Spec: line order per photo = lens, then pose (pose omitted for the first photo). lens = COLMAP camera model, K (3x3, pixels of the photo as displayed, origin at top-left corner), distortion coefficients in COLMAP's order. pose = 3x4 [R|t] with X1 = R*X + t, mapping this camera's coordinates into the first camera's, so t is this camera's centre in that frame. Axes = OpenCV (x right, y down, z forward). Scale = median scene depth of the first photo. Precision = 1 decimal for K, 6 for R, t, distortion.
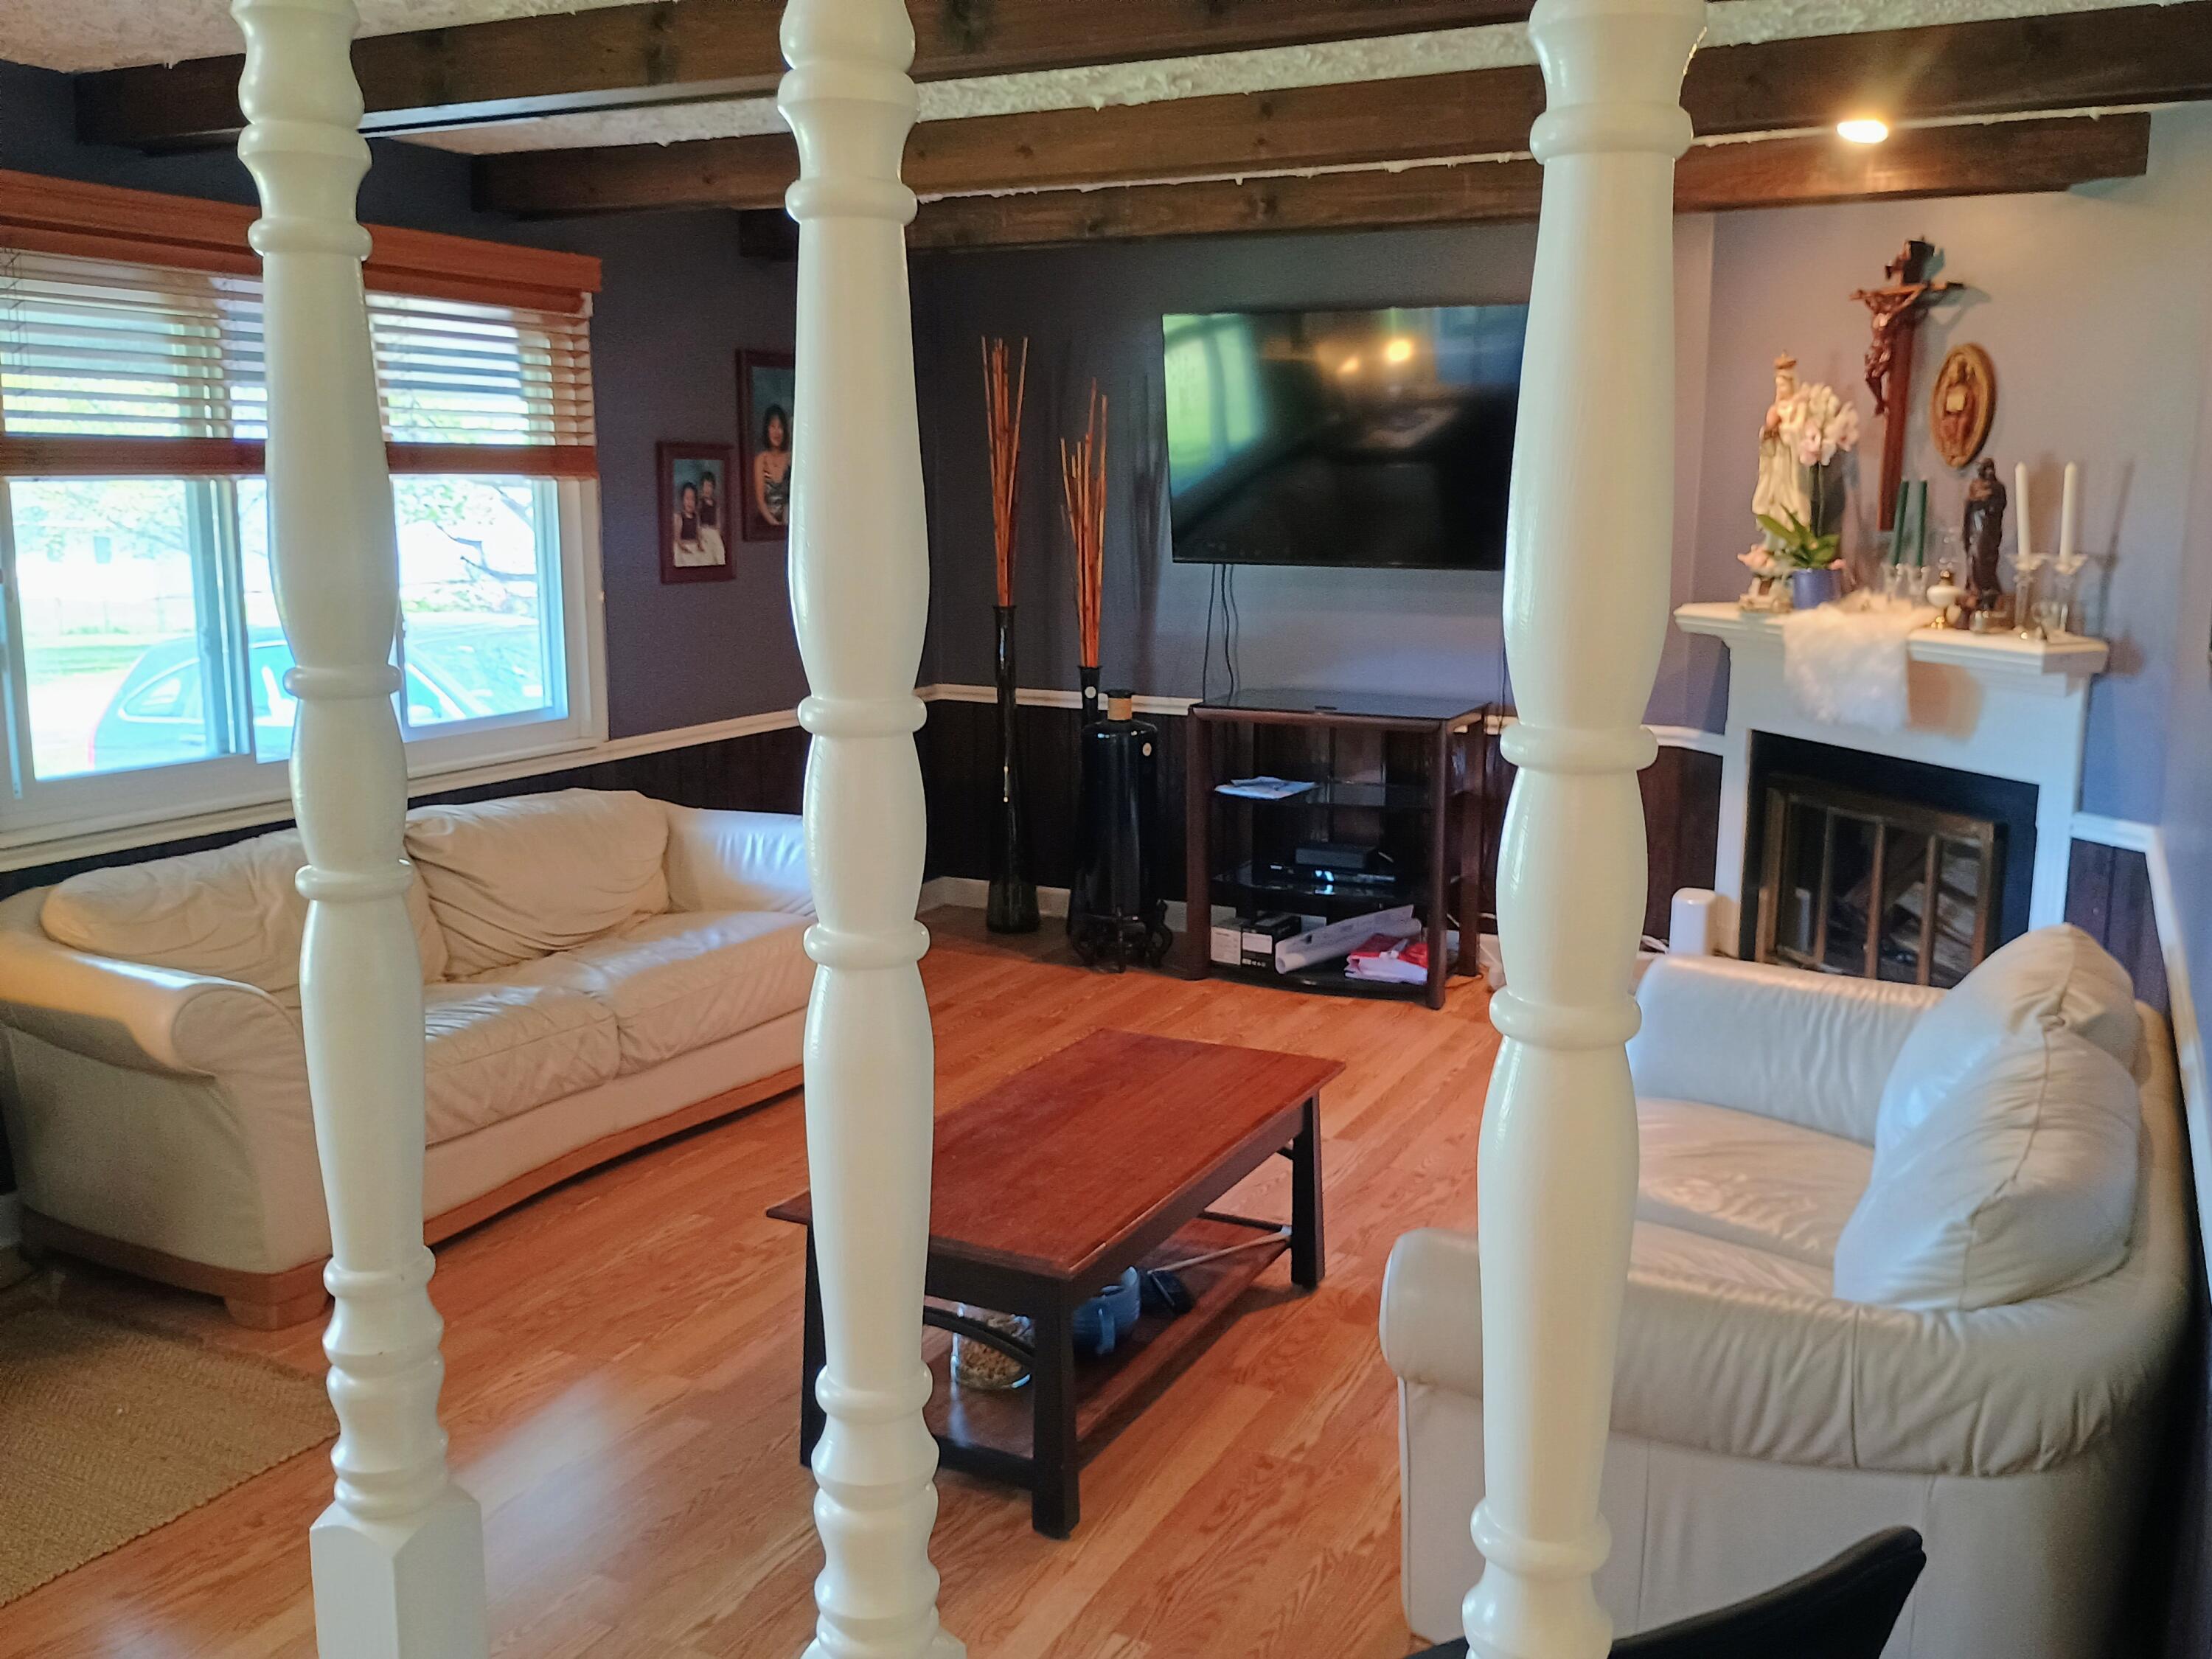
lens RADIAL K [[1936.6, 0, 1110.0], [0, 1936.6, 878.5], [0, 0, 1]] dist [0.066155, -0.083677]
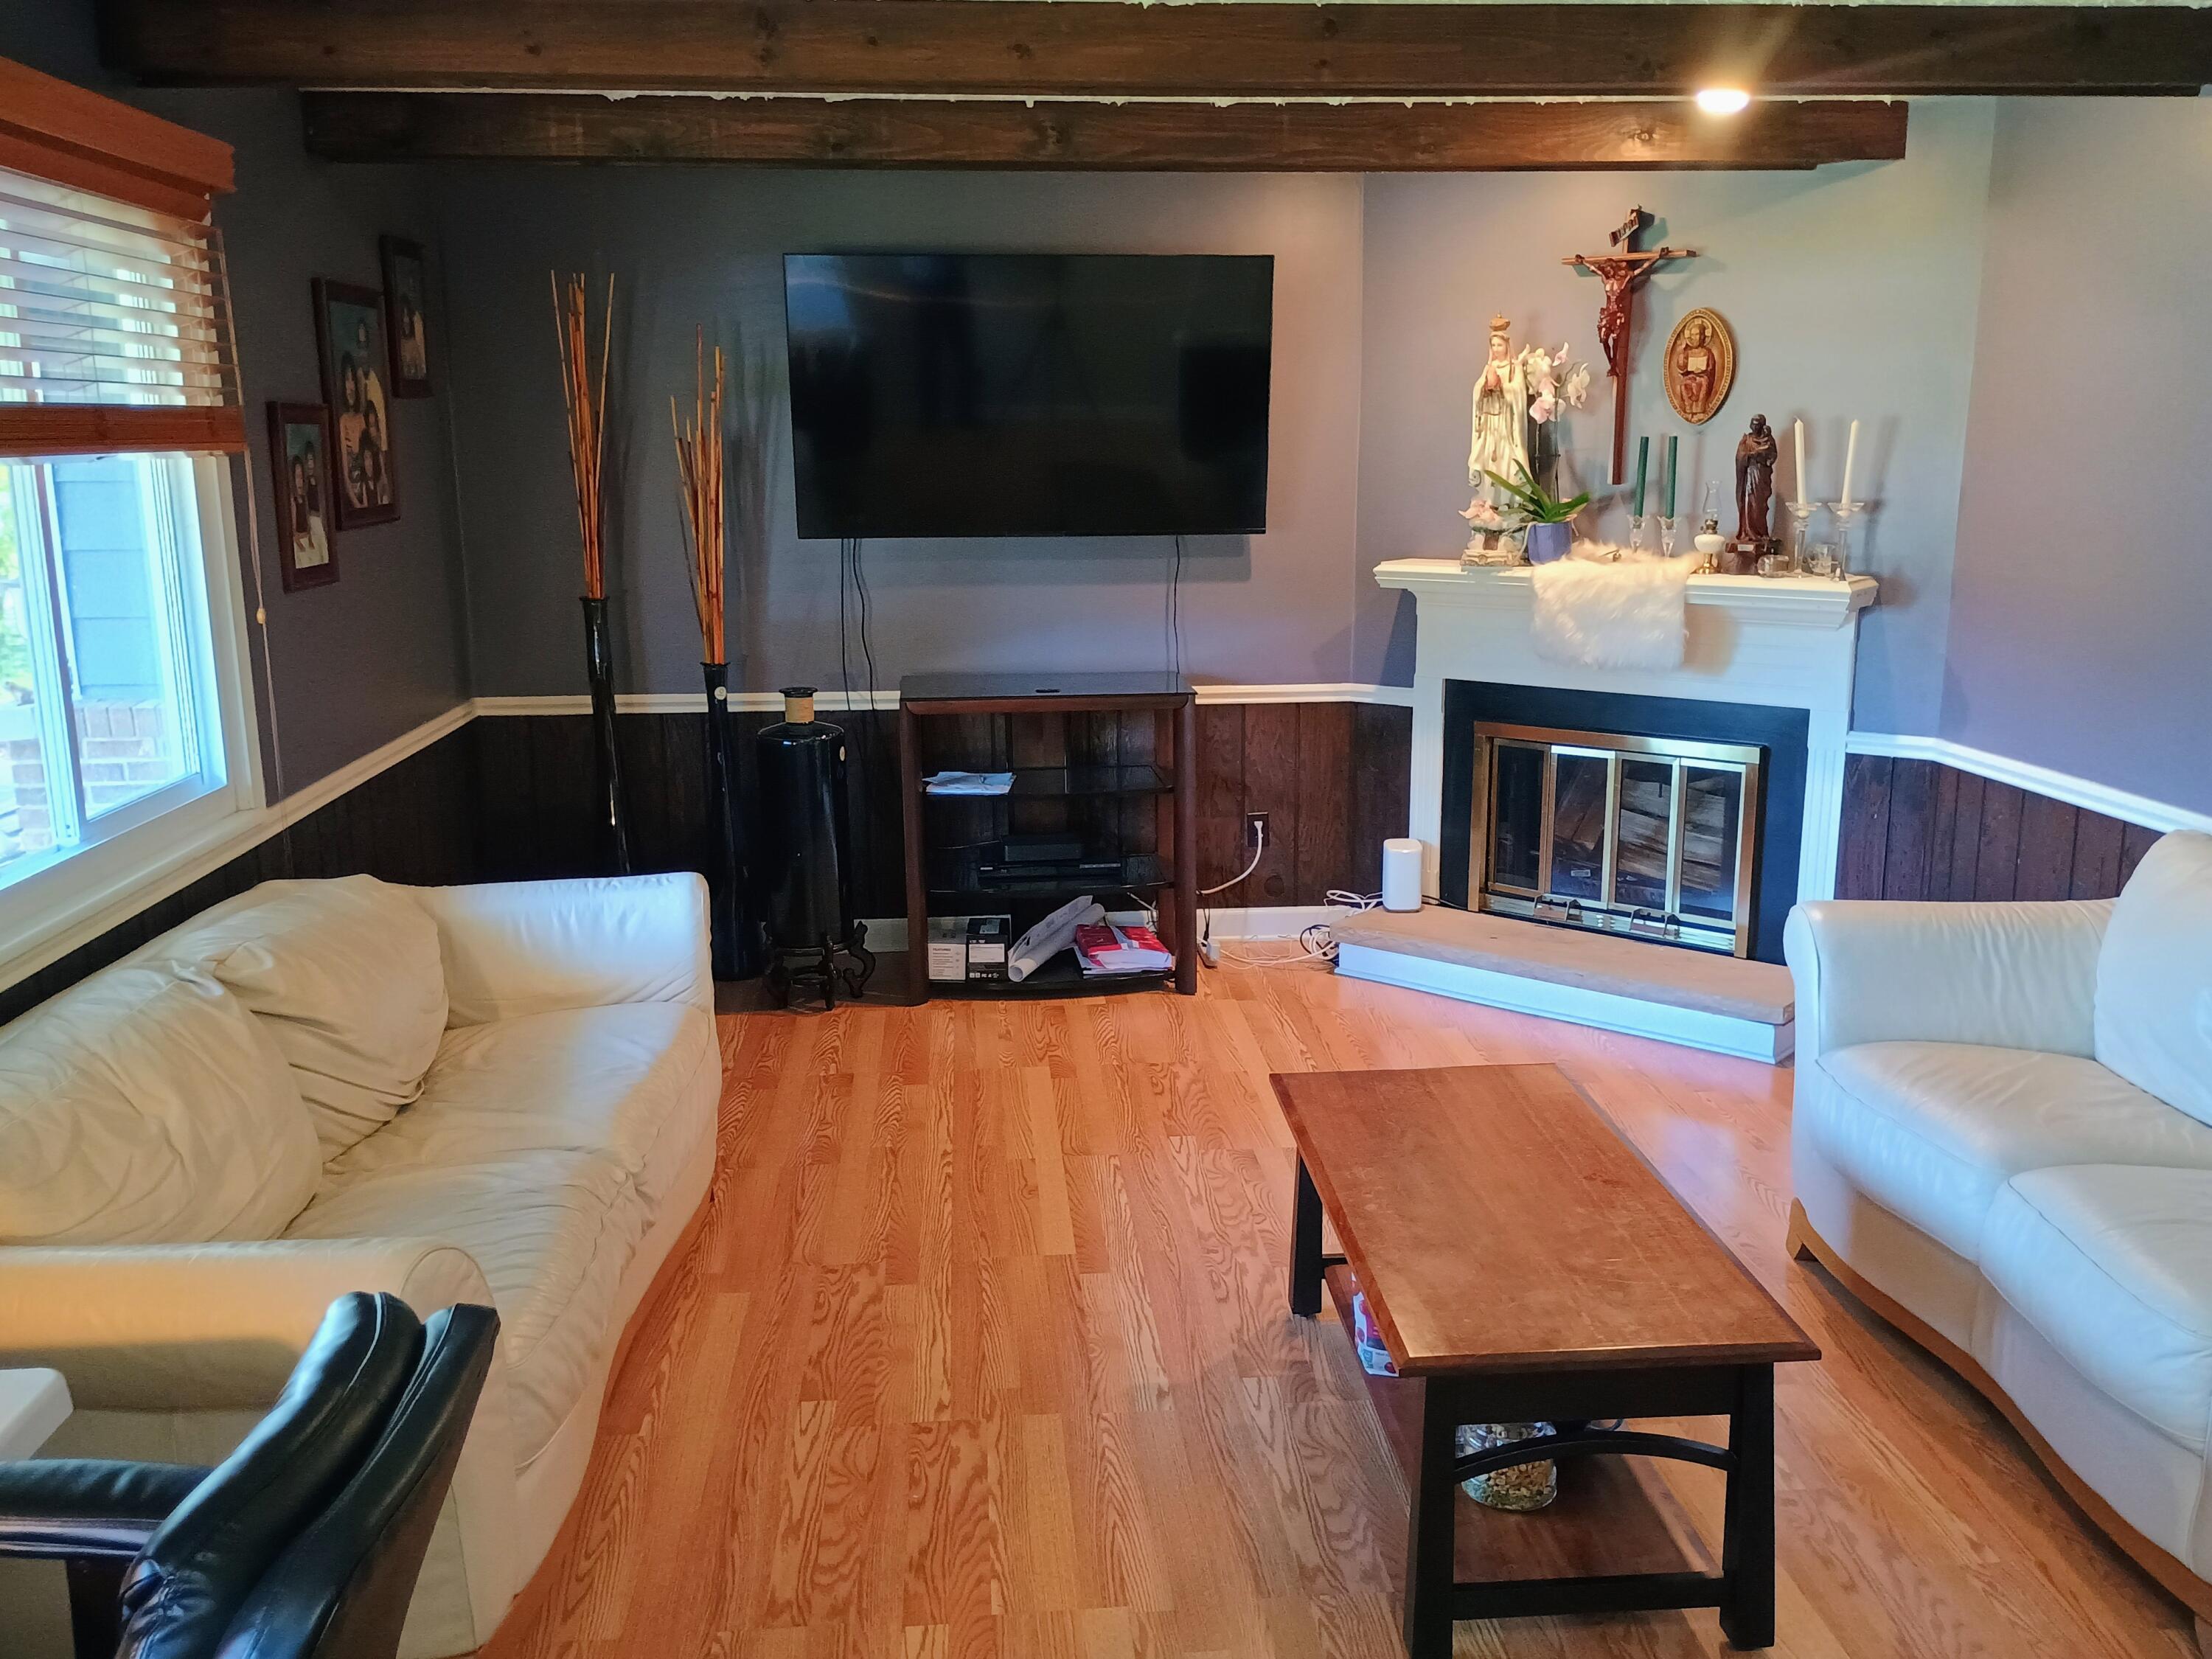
lens RADIAL K [[1936.6, 0, 1110.0], [0, 1936.6, 878.5], [0, 0, 1]] dist [0.066155, -0.083677]
pose [[0.853099, -0.126778, 0.506111, -0.390158], [0.115742, 0.991845, 0.053358, -0.051165], [-0.508749, 0.013059, 0.860816, 0.219135]]
